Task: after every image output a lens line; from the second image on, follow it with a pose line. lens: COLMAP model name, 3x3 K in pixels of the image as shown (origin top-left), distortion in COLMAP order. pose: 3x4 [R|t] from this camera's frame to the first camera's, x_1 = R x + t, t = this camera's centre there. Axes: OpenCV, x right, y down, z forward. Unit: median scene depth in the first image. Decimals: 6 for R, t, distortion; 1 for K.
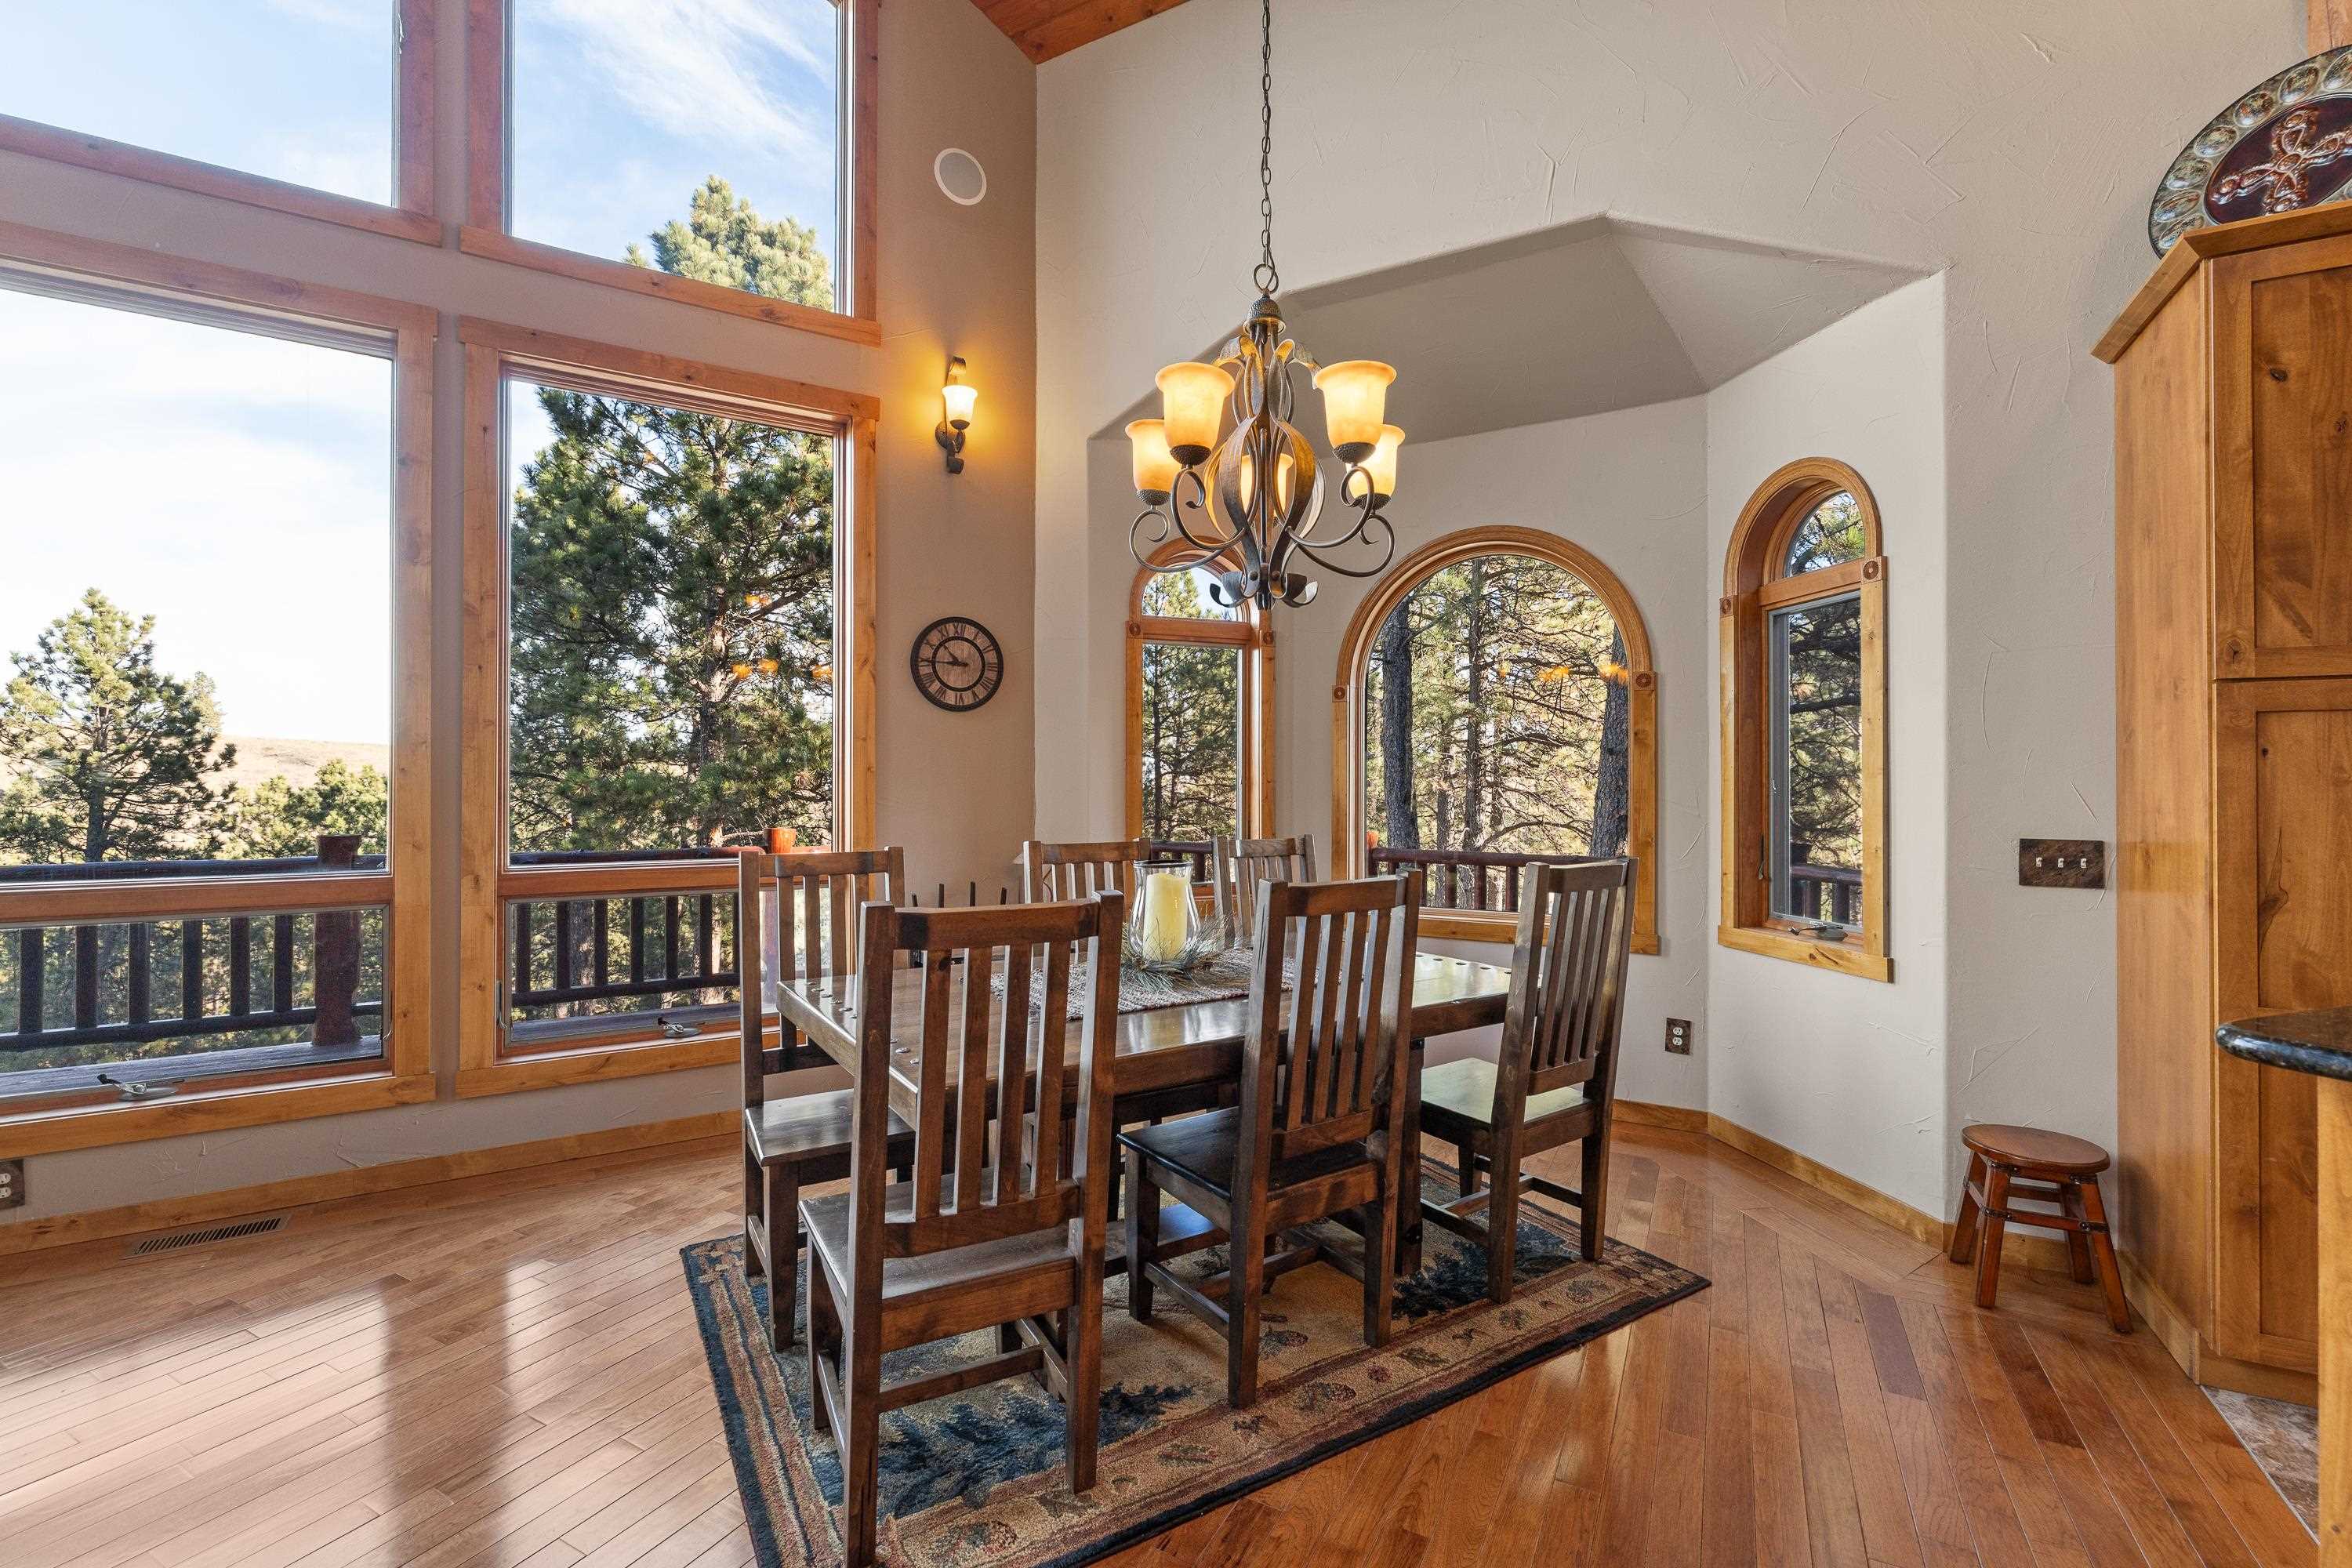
lens RADIAL K [[1019.8, 0, 1174.0], [0, 1019.8, 784.2], [0, 0, 1]] dist [-0.003456, 0.000837]
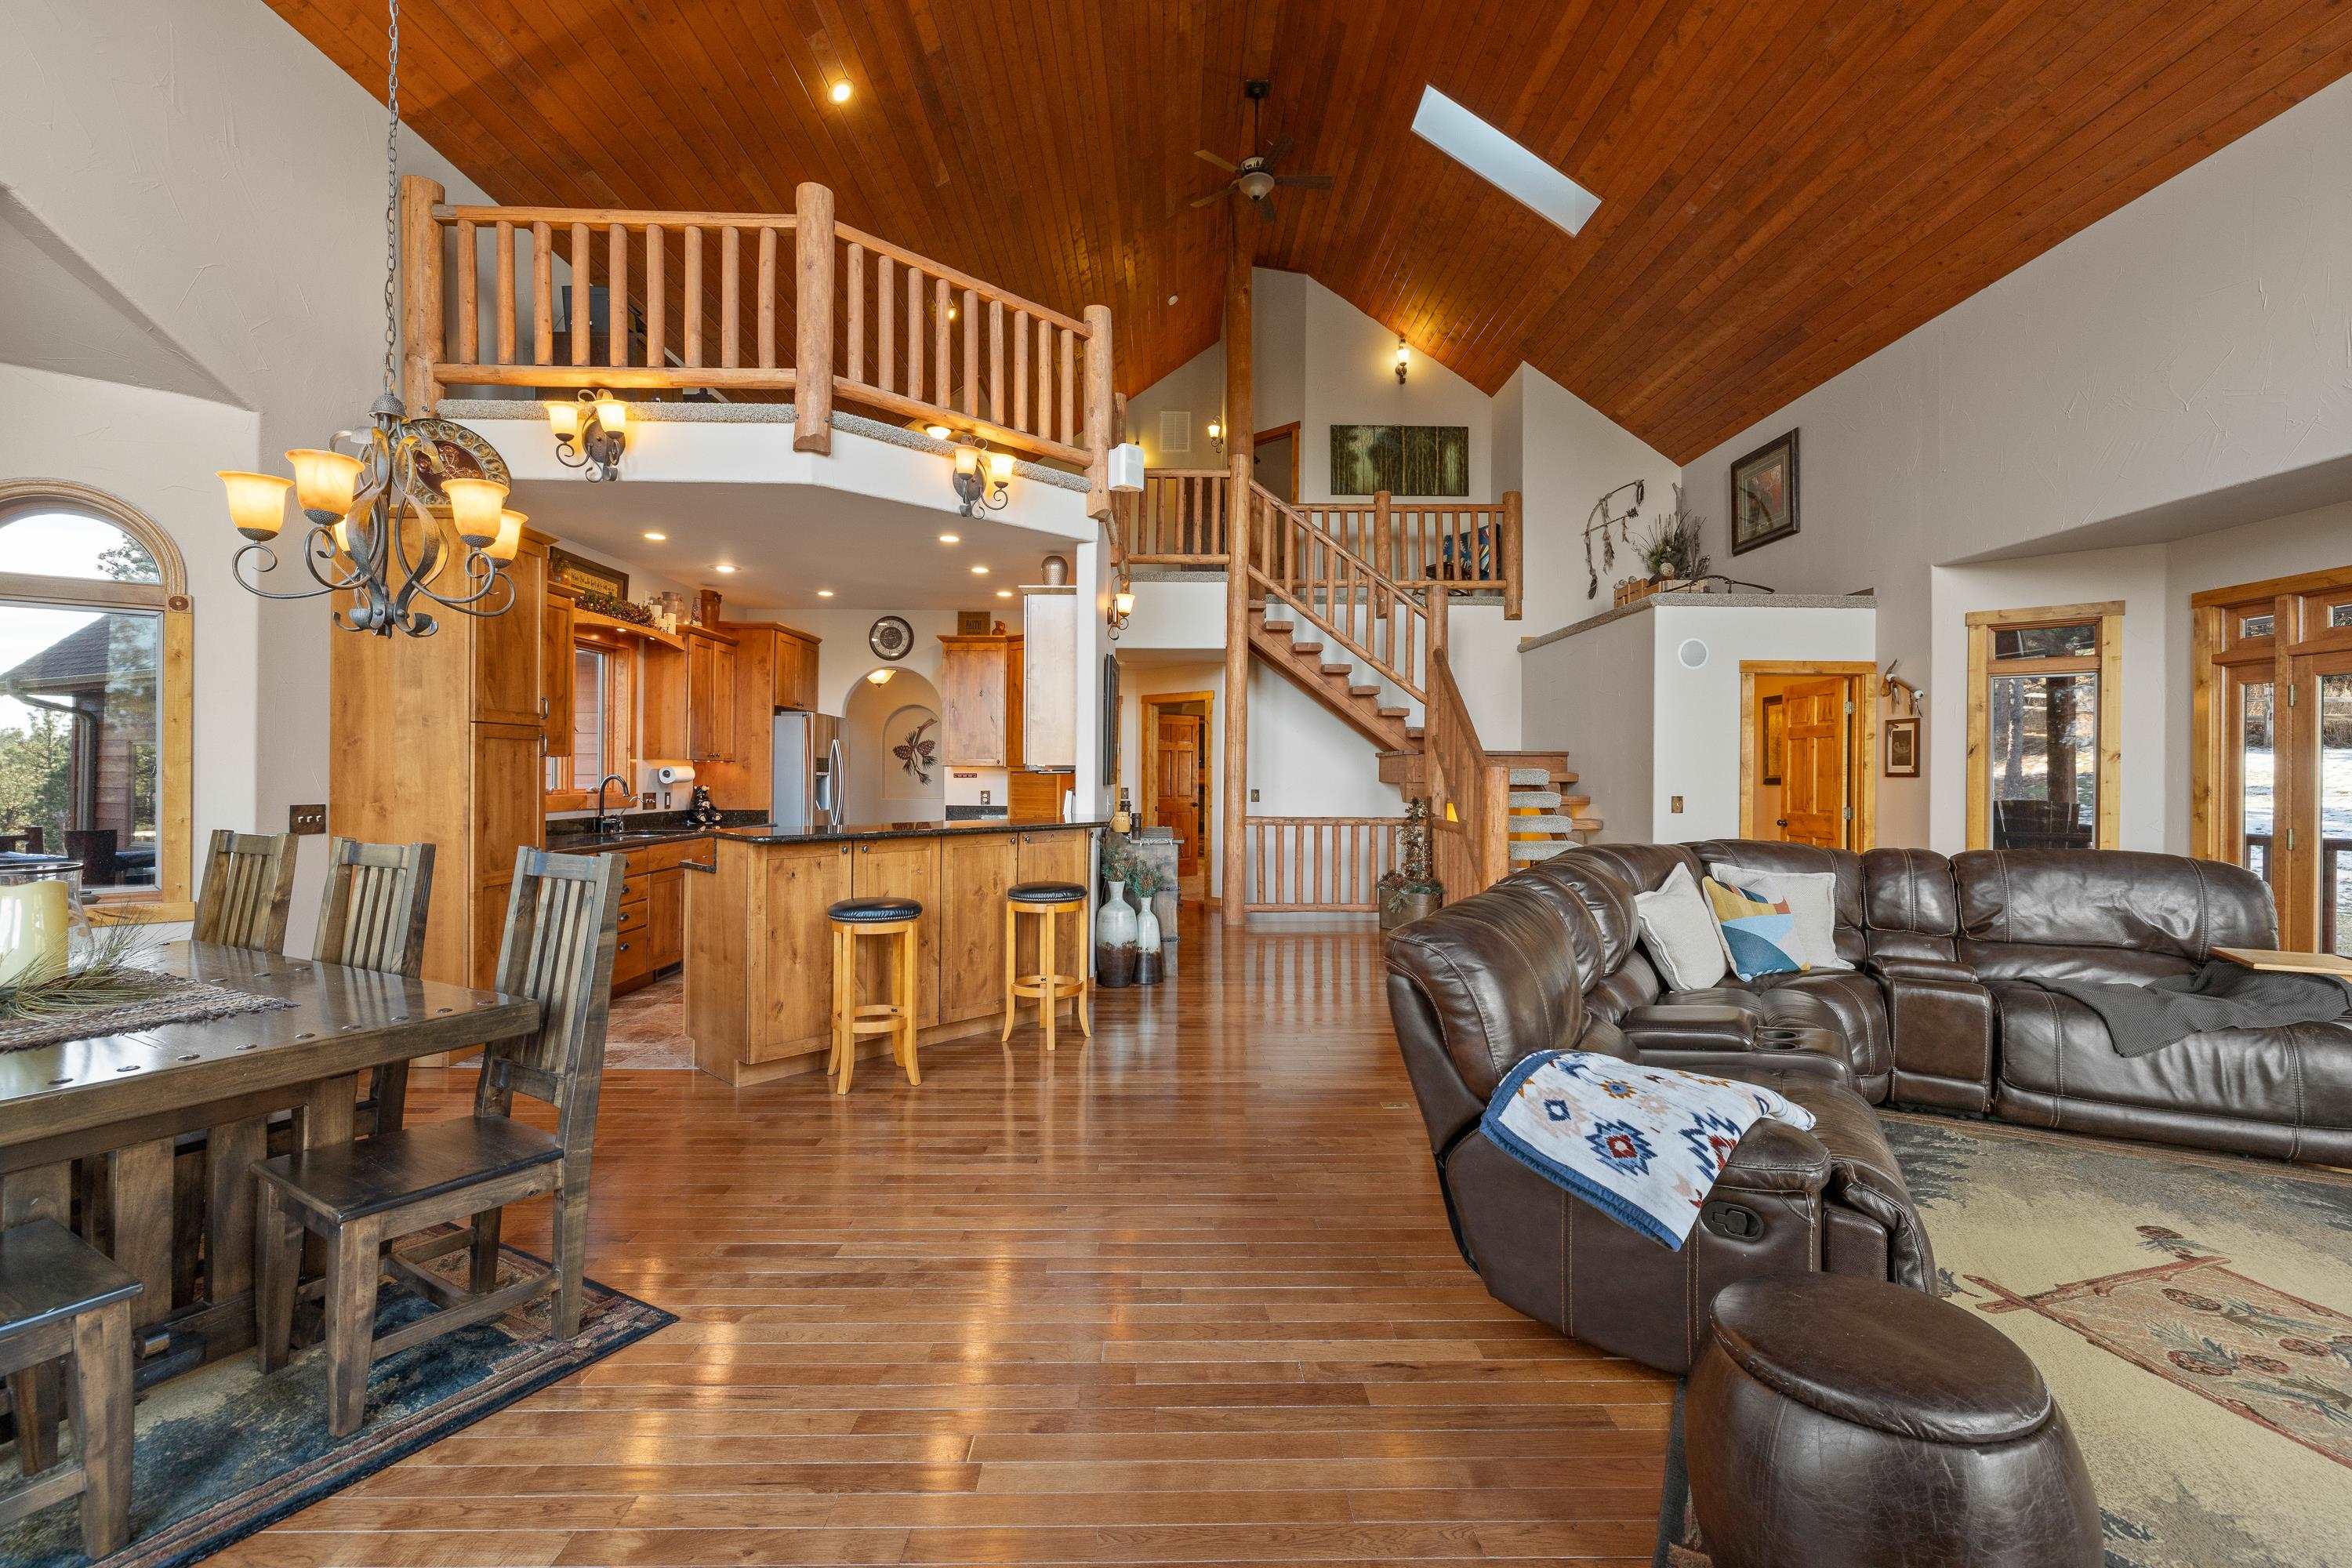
lens RADIAL K [[1019.8, 0, 1173.4], [0, 1019.8, 766.5], [0, 0, 1]] dist [-0.003456, 0.000837]
pose [[-0.492988, -0.000144, 0.870036, -0.803090], [-0.005405, 0.999981, -0.002898, -0.004795], [-0.870019, -0.006131, -0.492980, 0.411353]]
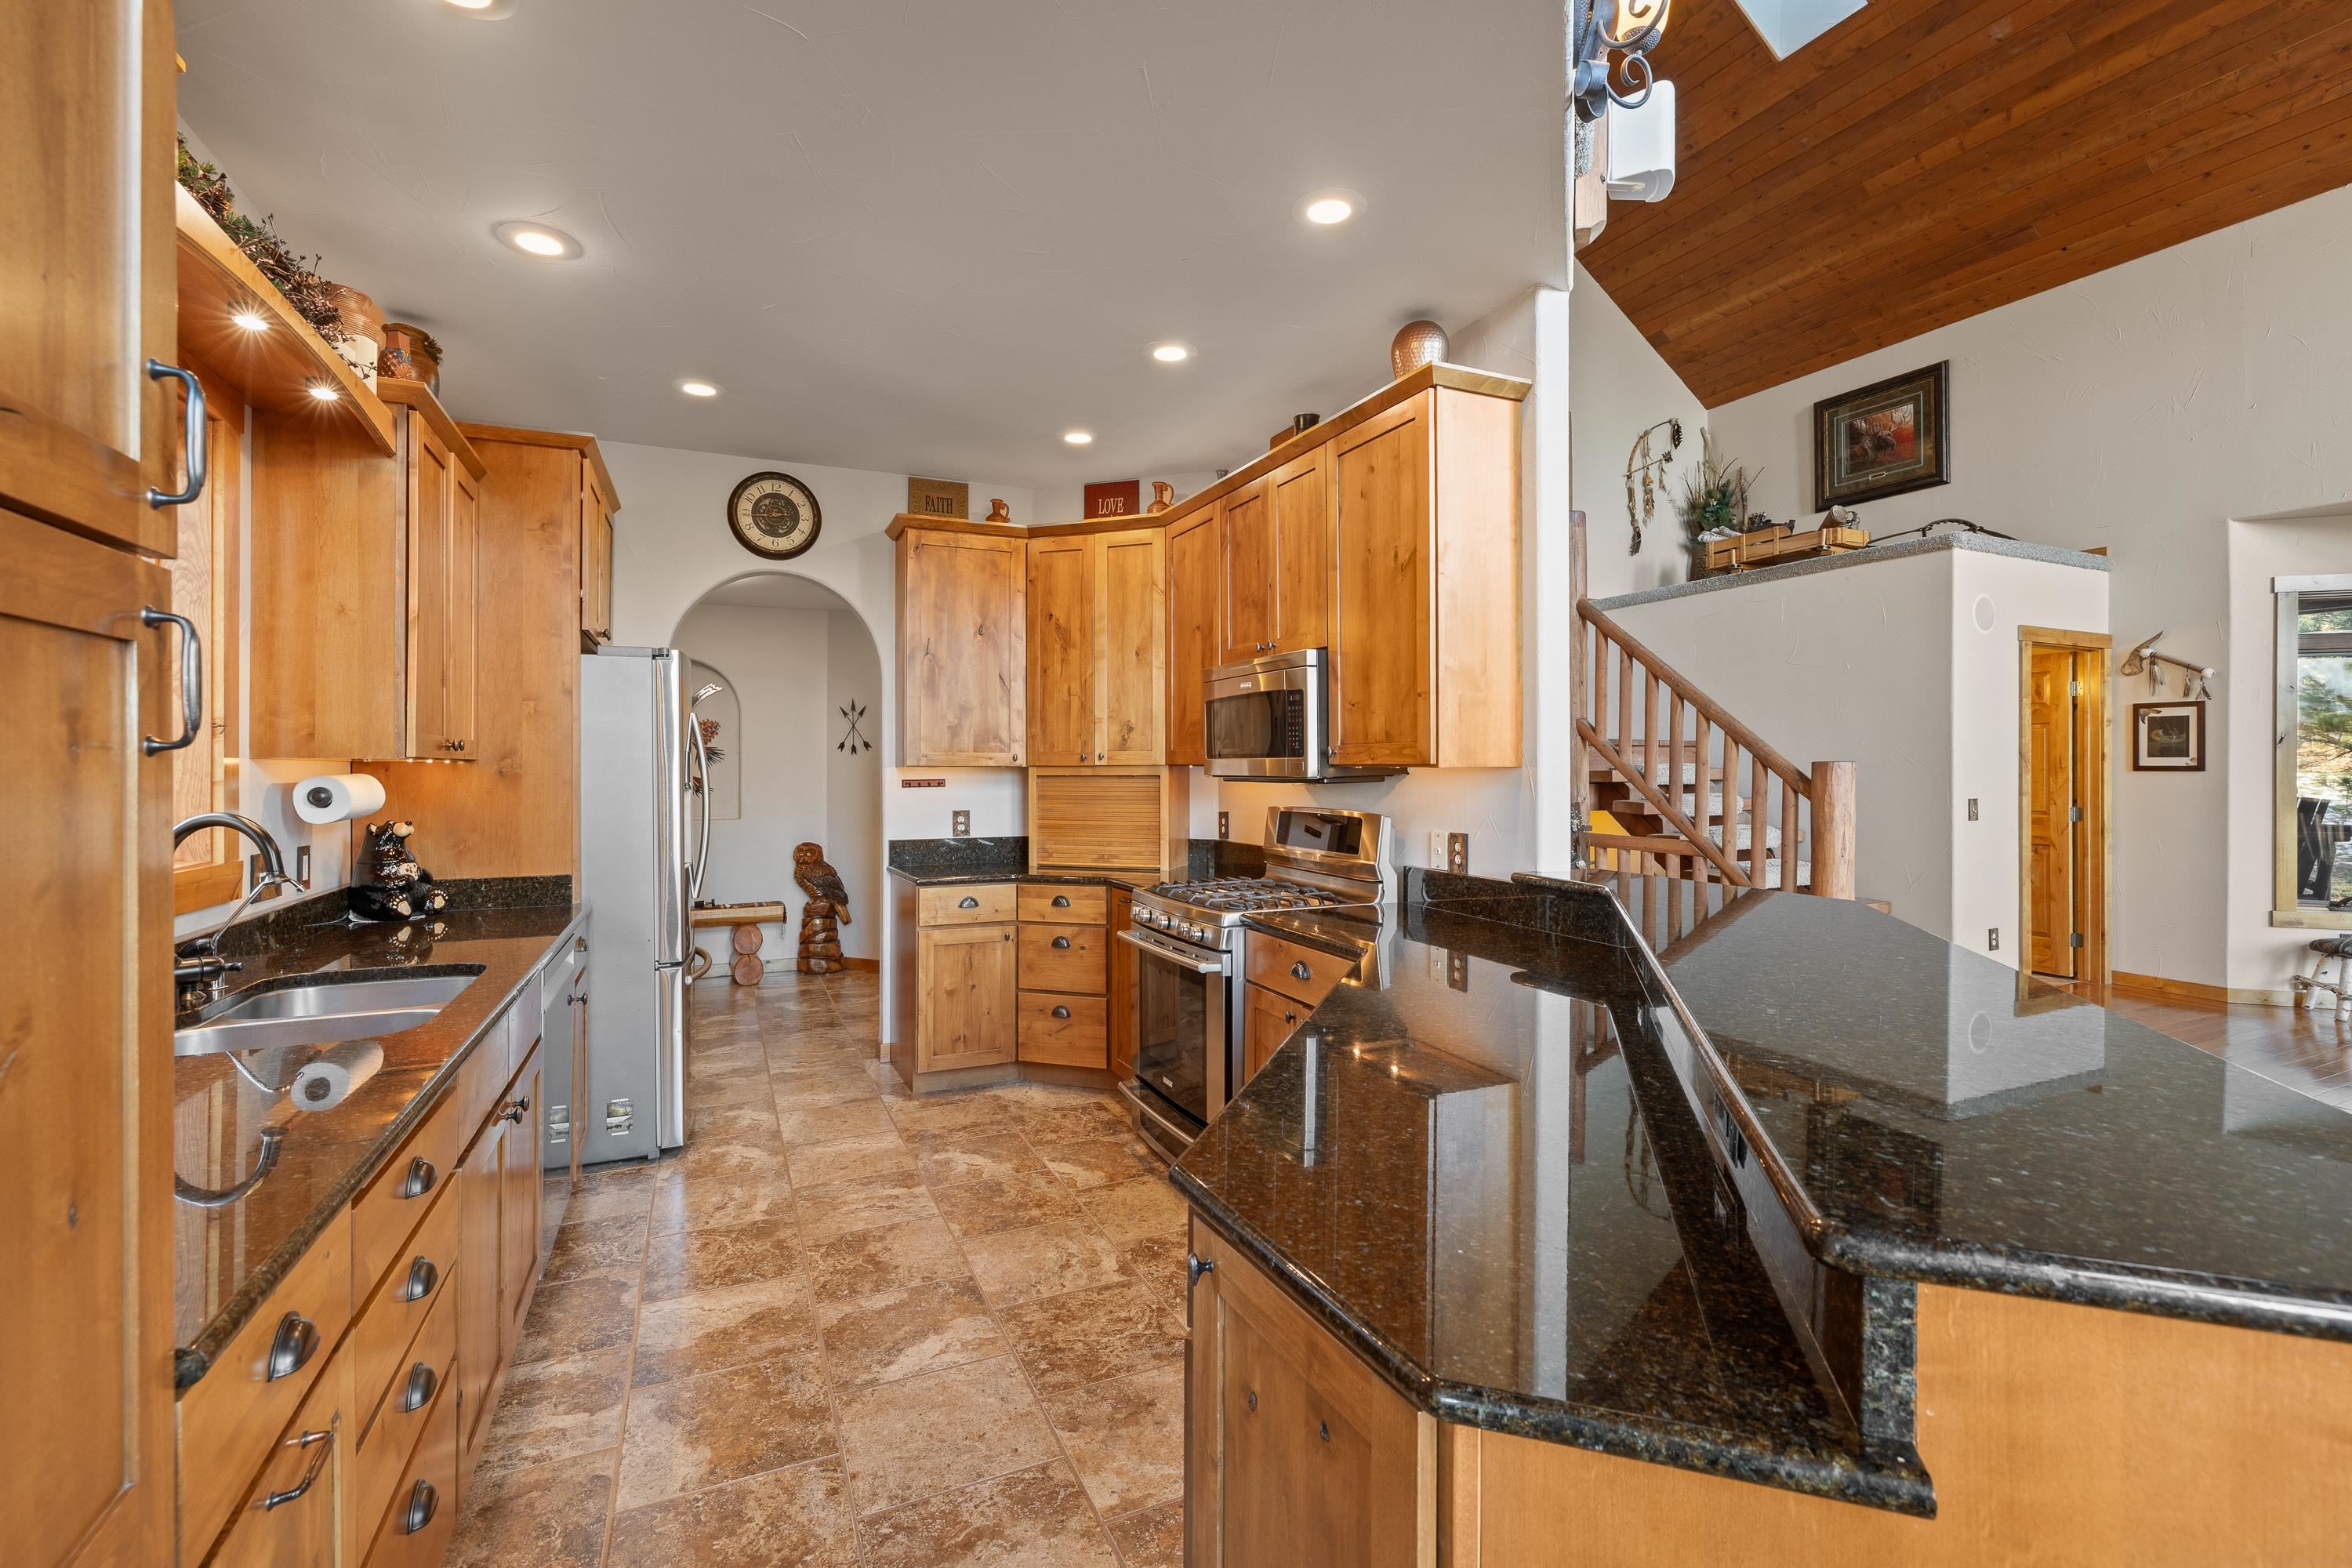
lens RADIAL K [[1019.8, 0, 1177.5], [0, 1019.8, 763.6], [0, 0, 1]] dist [-0.003456, 0.000837]
pose [[-0.807359, -0.001561, 0.590058, 0.391766], [0.001146, 0.999990, 0.004213, -0.016452], [-0.590059, 0.004078, -0.807350, 0.503620]]
